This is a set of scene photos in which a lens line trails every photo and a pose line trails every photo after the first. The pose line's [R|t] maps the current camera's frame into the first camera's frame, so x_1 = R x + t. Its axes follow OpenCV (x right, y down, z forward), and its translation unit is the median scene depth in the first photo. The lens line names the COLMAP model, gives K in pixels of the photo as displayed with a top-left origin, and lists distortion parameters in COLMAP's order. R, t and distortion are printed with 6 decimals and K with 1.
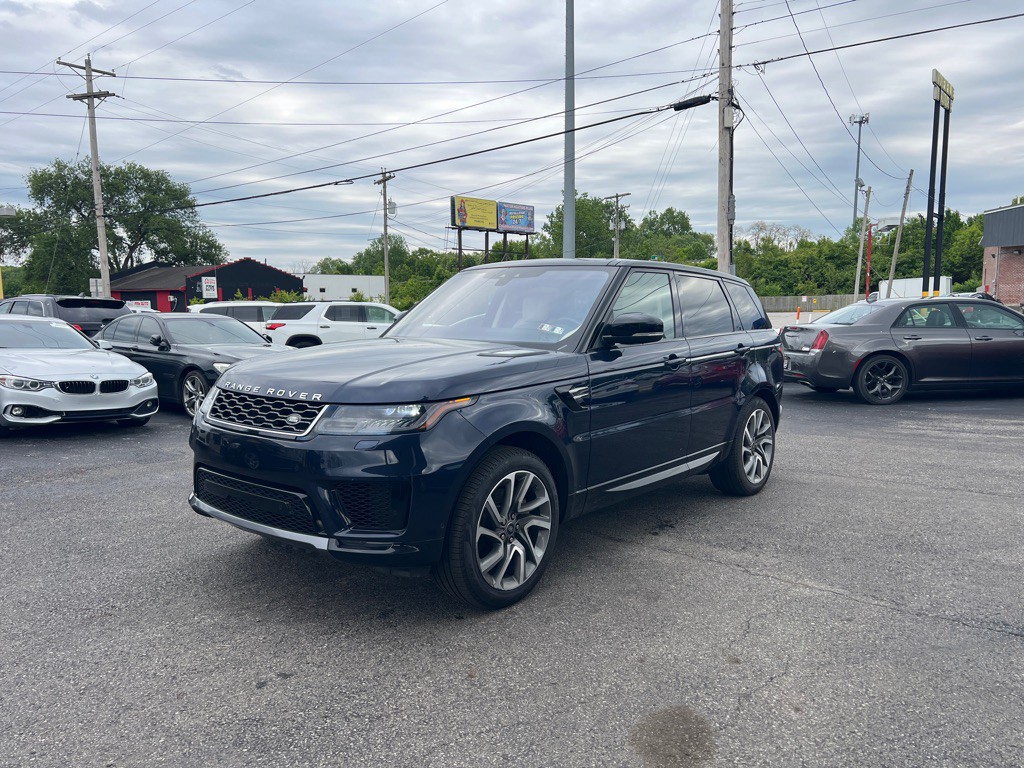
lens RADIAL K [[768.1, 0, 511.5], [0, 768.1, 391.2], [0, 0, 1]] dist [0.045899, -0.051773]
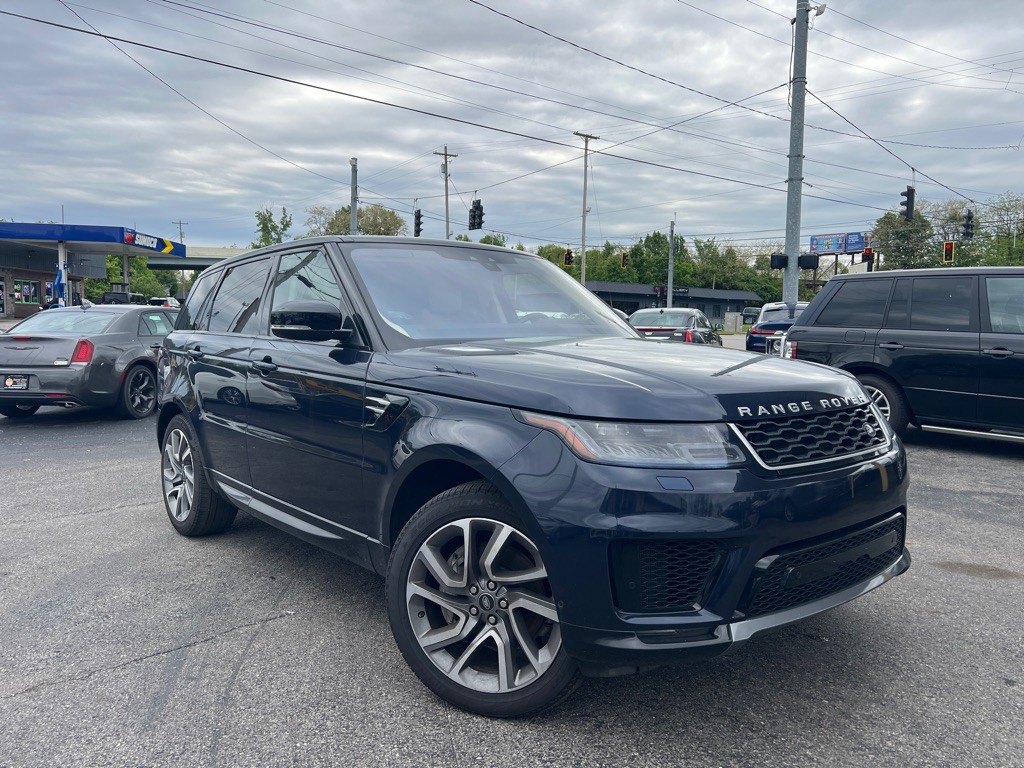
lens RADIAL K [[768.1, 0, 512.8], [0, 768.1, 388.8], [0, 0, 1]] dist [0.045899, -0.051773]
pose [[0.168412, -0.076419, 0.982750, -0.364623], [0.100138, 0.993159, 0.060068, -0.029557], [-0.980617, 0.088294, 0.174913, 0.393197]]
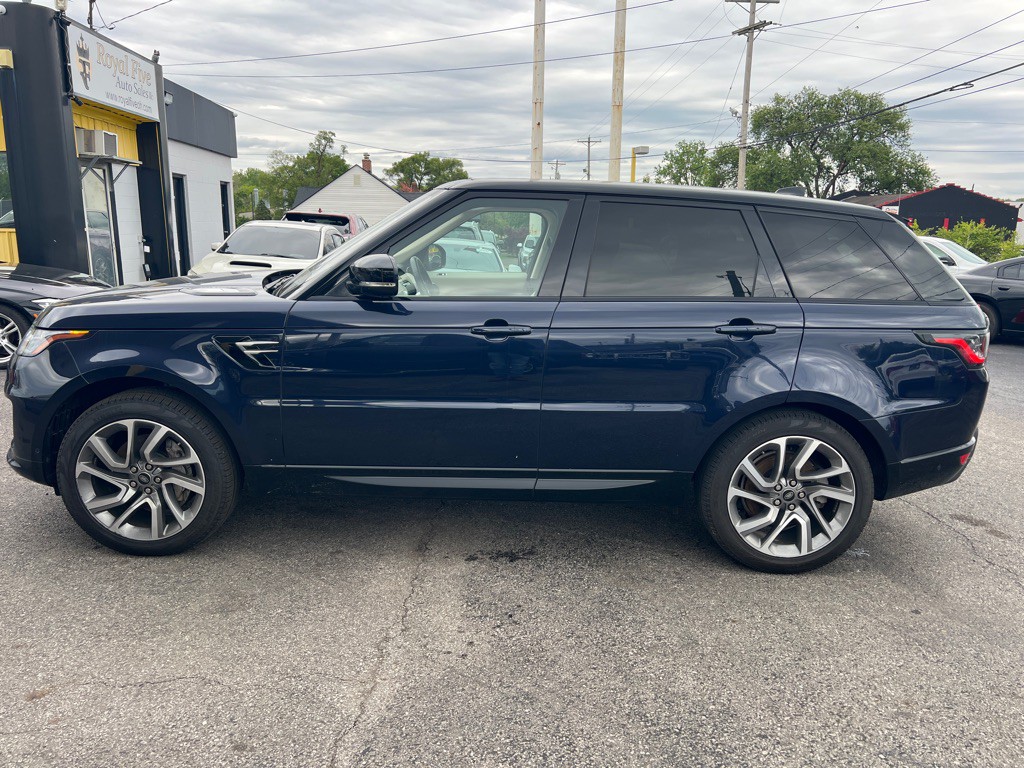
lens RADIAL K [[768.1, 0, 510.8], [0, 768.1, 391.0], [0, 0, 1]] dist [0.045899, -0.051773]
pose [[0.640804, 0.177281, -0.746955, 0.334497], [-0.111354, 0.984146, 0.138045, -0.036271], [0.759586, -0.005283, 0.650385, 0.250638]]
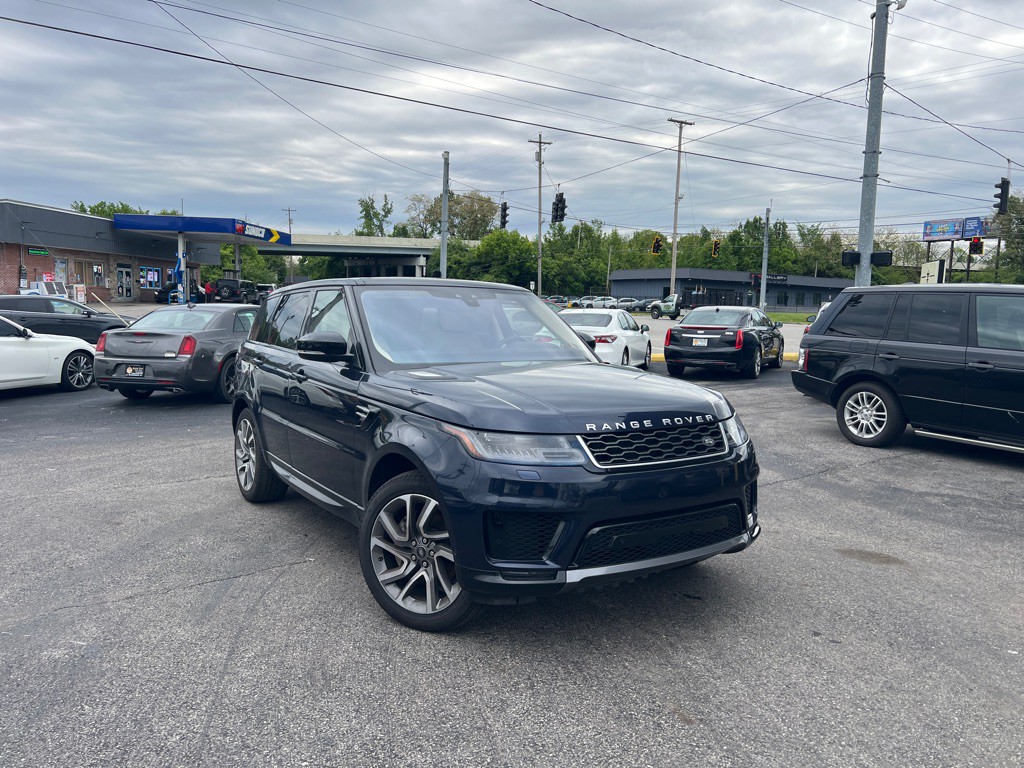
lens RADIAL K [[768.1, 0, 515.6], [0, 768.1, 386.2], [0, 0, 1]] dist [0.045899, -0.051773]
pose [[0.286145, -0.087462, 0.954186, -0.448705], [0.085176, 0.994205, 0.065587, -0.043839], [-0.954393, 0.062506, 0.291936, 0.302312]]
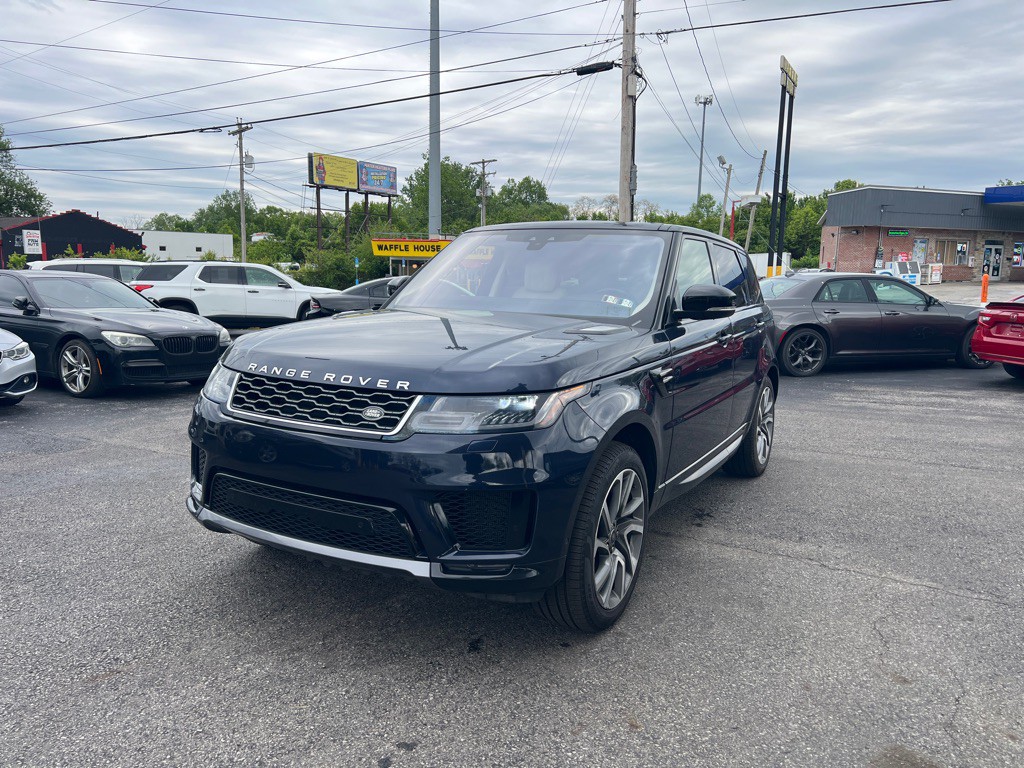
lens RADIAL K [[768.1, 0, 513.9], [0, 768.1, 386.0], [0, 0, 1]] dist [0.045899, -0.051773]
pose [[0.981974, -0.005437, 0.188937, -0.093570], [-0.001417, 0.999346, 0.036123, -0.006617], [-0.189010, -0.035739, 0.981325, 0.063981]]
